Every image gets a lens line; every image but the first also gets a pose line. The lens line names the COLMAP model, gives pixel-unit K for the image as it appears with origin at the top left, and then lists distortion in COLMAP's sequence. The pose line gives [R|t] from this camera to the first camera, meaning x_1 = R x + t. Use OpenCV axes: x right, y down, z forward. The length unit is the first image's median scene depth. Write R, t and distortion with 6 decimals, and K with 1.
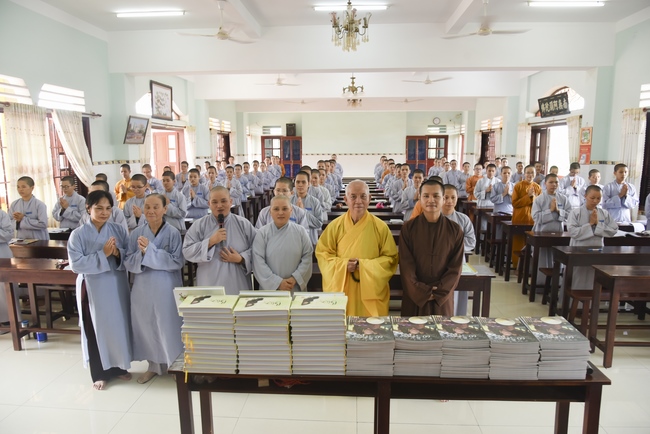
lens RADIAL K [[440.0, 0, 324.9], [0, 440.0, 228.7], [0, 0, 1]] dist [-0.038411, -0.002440]
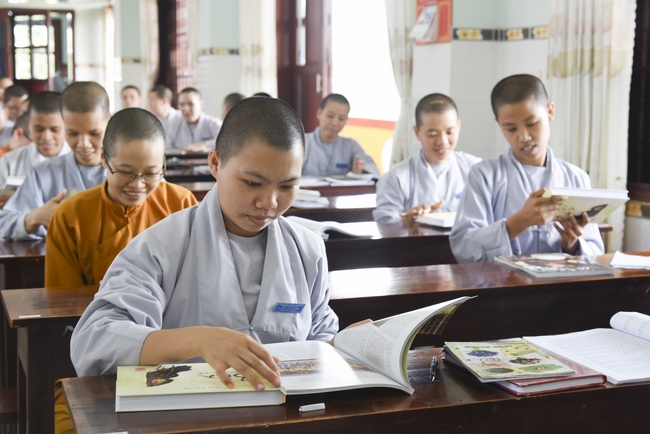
lens RADIAL K [[1022.5, 0, 325.0], [0, 1022.5, 217.0], [0, 0, 1]] dist [0.011364, 0.006792]
pose [[0.908862, -0.037878, 0.415373, 0.309762], [0.061129, 0.997211, -0.042818, -0.018423], [-0.412592, 0.064306, 0.908643, 0.527899]]
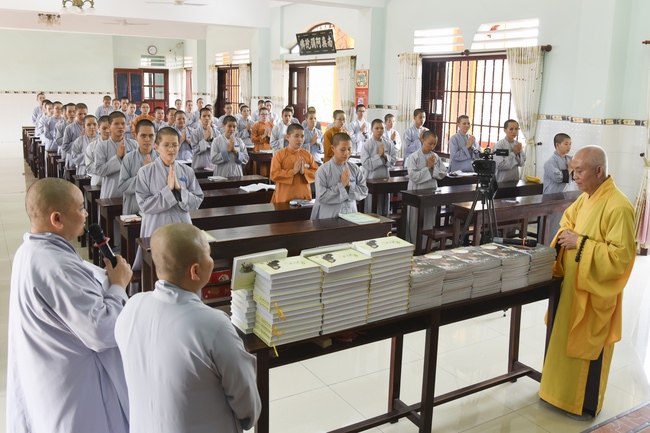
lens RADIAL K [[588.4, 0, 325.0], [0, 588.4, 216.5], [0, 0, 1]] dist [-0.069179, 0.005014]
pose [[0.814367, -0.098420, 0.571944, -0.272032], [0.074439, 0.995089, 0.065244, -0.002507], [-0.575557, -0.010558, 0.817694, -0.014596]]
